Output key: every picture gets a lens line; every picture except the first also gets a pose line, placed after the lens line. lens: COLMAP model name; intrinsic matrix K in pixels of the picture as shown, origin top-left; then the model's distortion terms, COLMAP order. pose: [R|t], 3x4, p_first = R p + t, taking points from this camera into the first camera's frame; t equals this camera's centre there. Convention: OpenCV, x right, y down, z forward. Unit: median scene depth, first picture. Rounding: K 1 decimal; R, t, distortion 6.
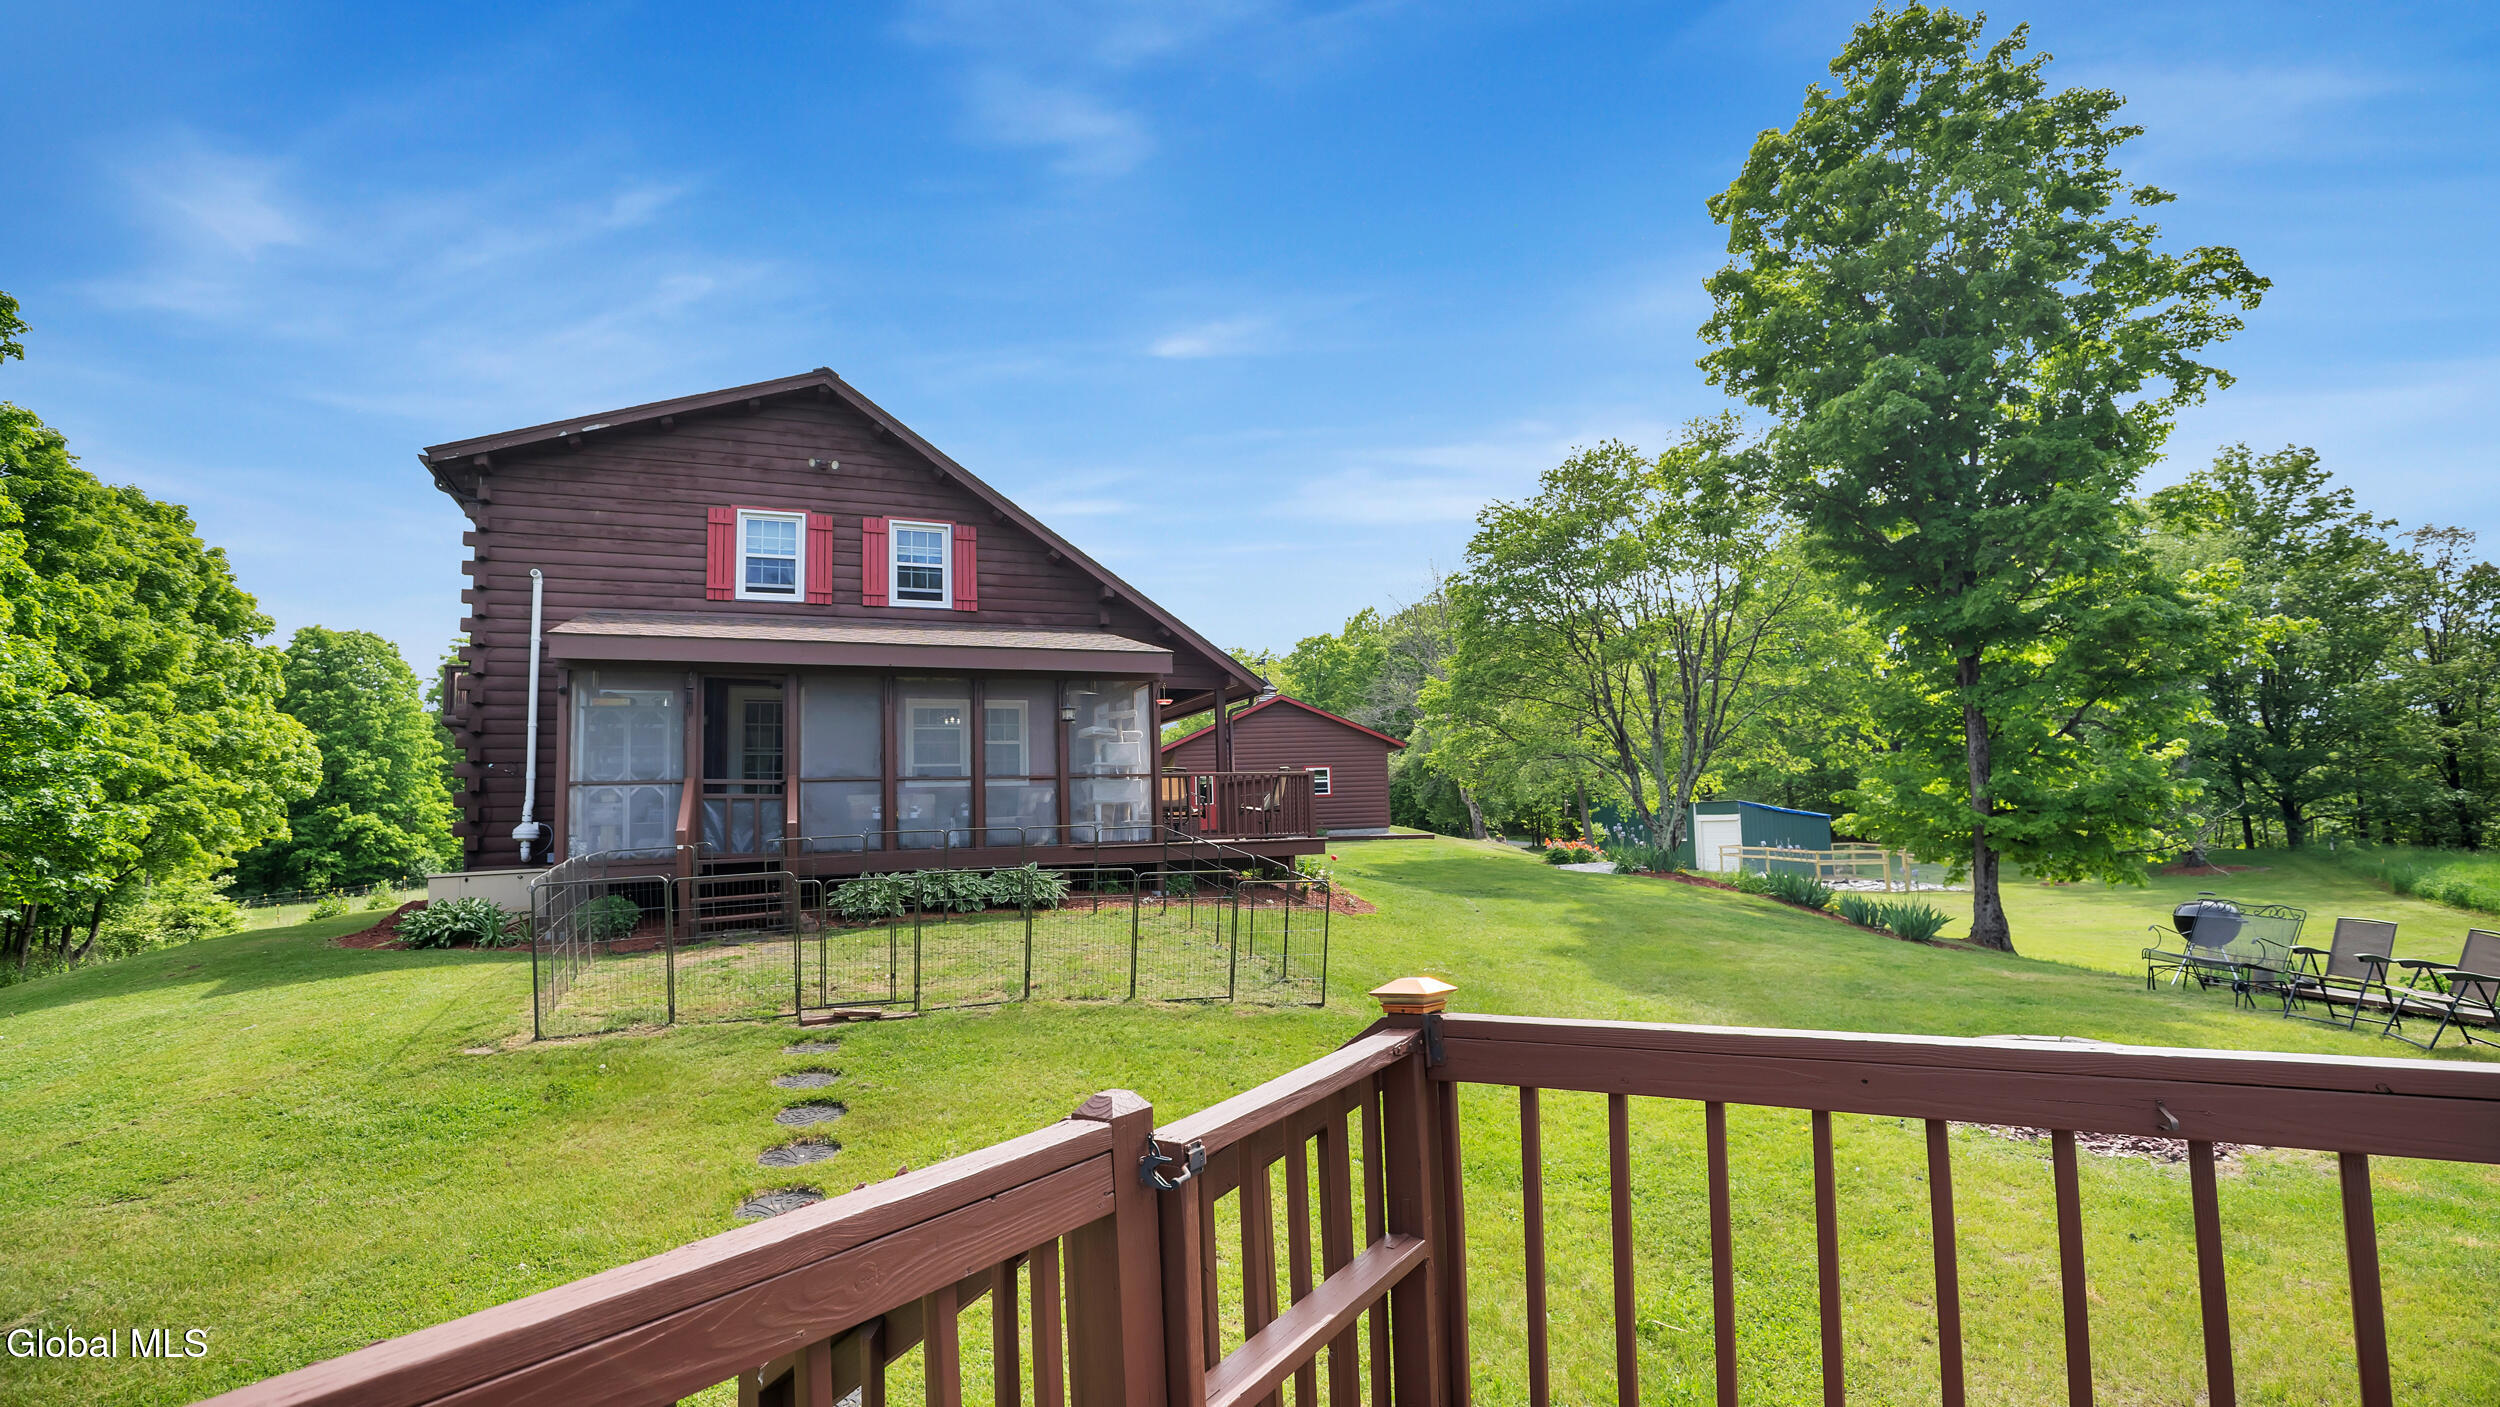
lens RADIAL K [[1309.3, 0, 1250.0], [0, 1309.3, 703.5], [0, 0, 1]] dist [-0.001686, -0.000459]
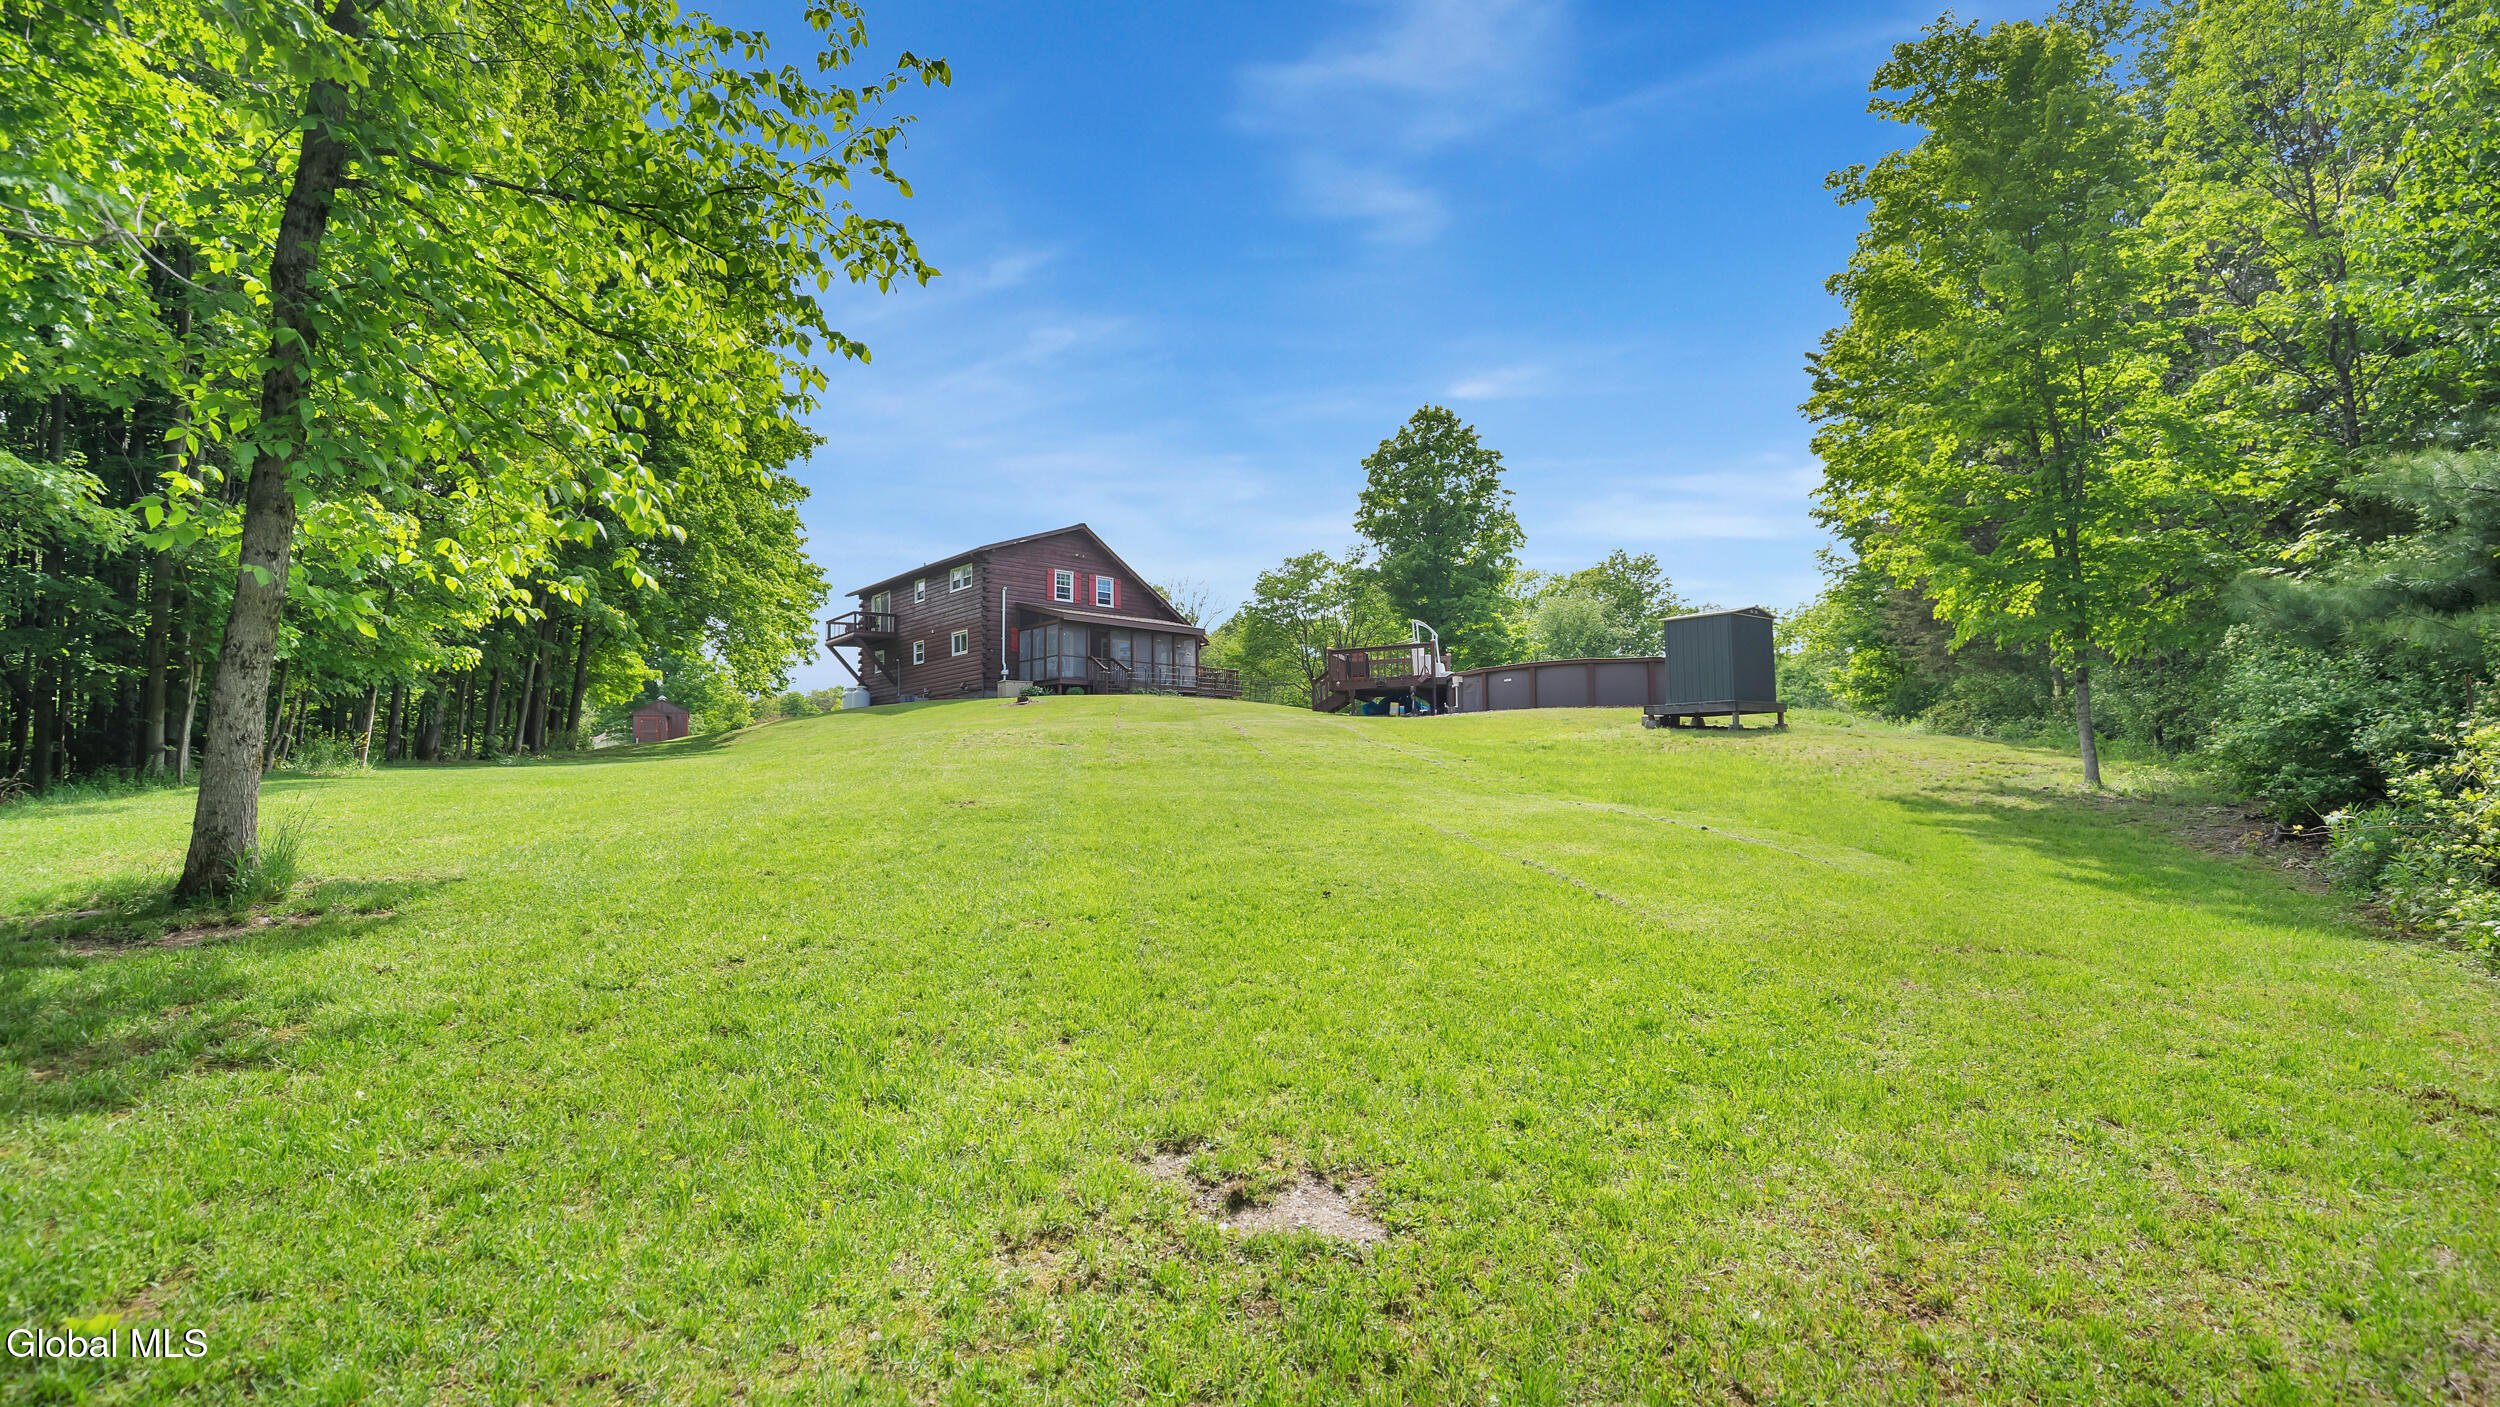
lens RADIAL K [[1309.3, 0, 1250.0], [0, 1309.3, 703.5], [0, 0, 1]] dist [-0.001686, -0.000459]
pose [[0.954500, 0.053590, 0.293357, -0.625337], [-0.057728, 0.998317, 0.005459, 0.083969], [-0.292571, -0.022146, 0.955987, -1.487959]]
